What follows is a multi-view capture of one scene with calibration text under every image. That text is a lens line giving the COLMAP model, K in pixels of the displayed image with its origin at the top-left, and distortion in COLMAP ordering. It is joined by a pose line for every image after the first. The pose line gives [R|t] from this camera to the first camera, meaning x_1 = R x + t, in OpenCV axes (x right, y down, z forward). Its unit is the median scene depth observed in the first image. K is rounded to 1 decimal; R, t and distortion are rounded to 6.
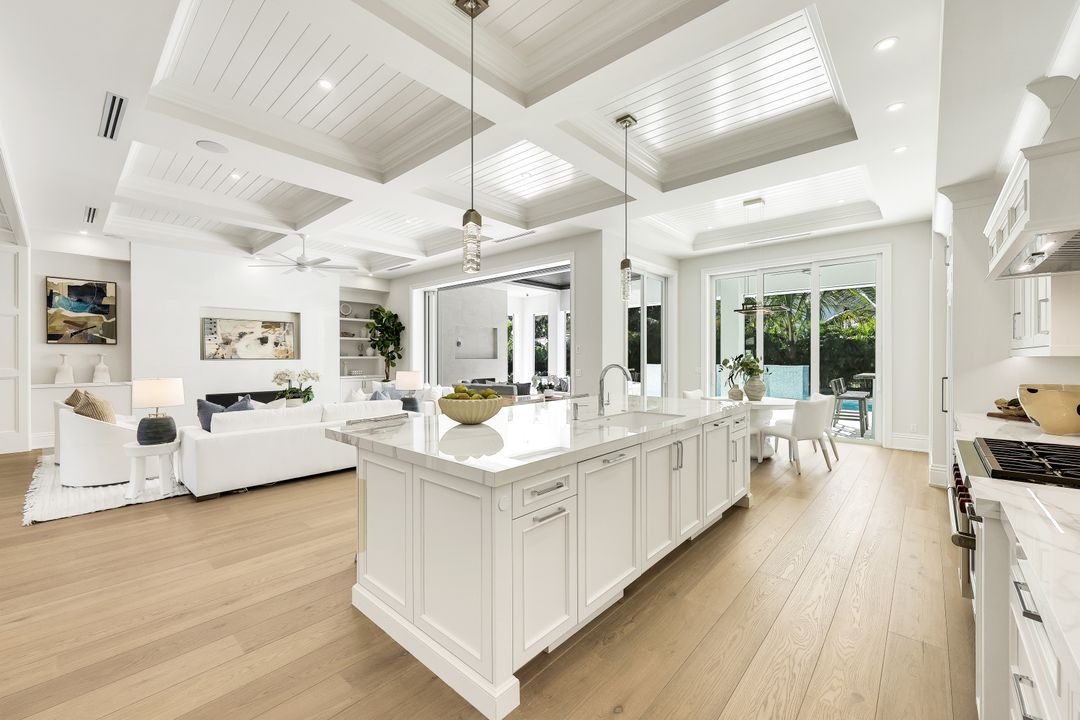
lens RADIAL K [[434.7, 0, 540.0], [0, 434.7, 360.0], [0, 0, 1]] dist [0.000358, 0.000272]
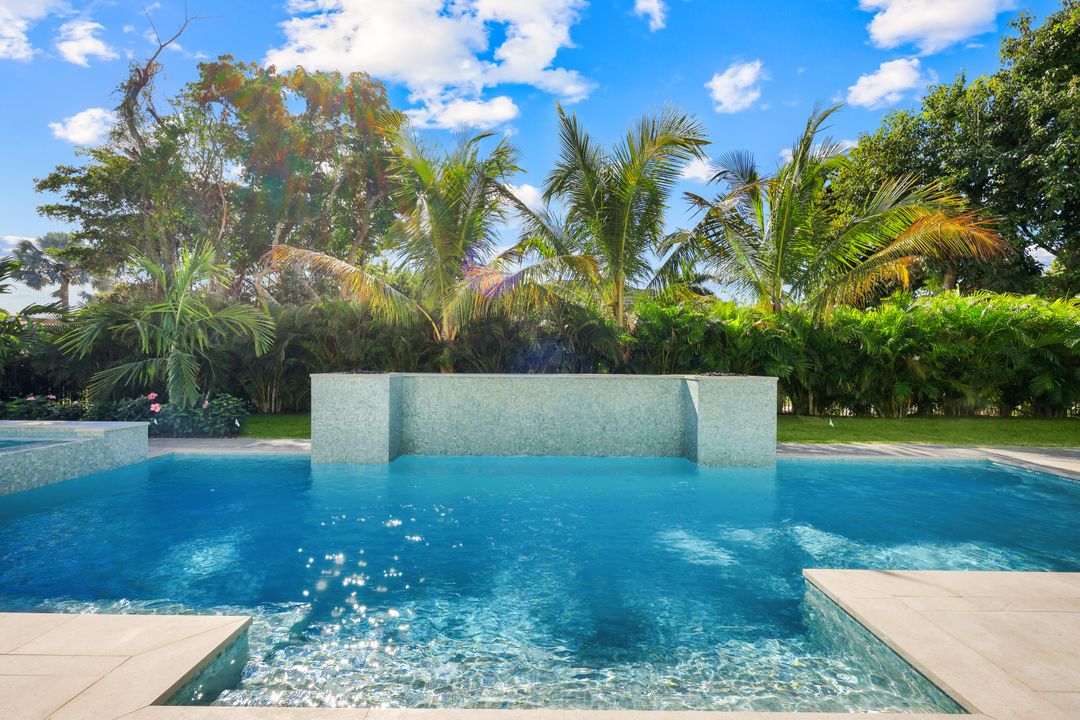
lens RADIAL K [[442.9, 0, 536.8], [0, 442.9, 362.5], [0, 0, 1]] dist [-0.000452, -0.000286]
pose [[0.751656, 0.008063, 0.659507, 0.361455], [-0.004010, 0.999963, -0.007655, 0.006189], [-0.659544, 0.003109, 0.751660, 1.547838]]
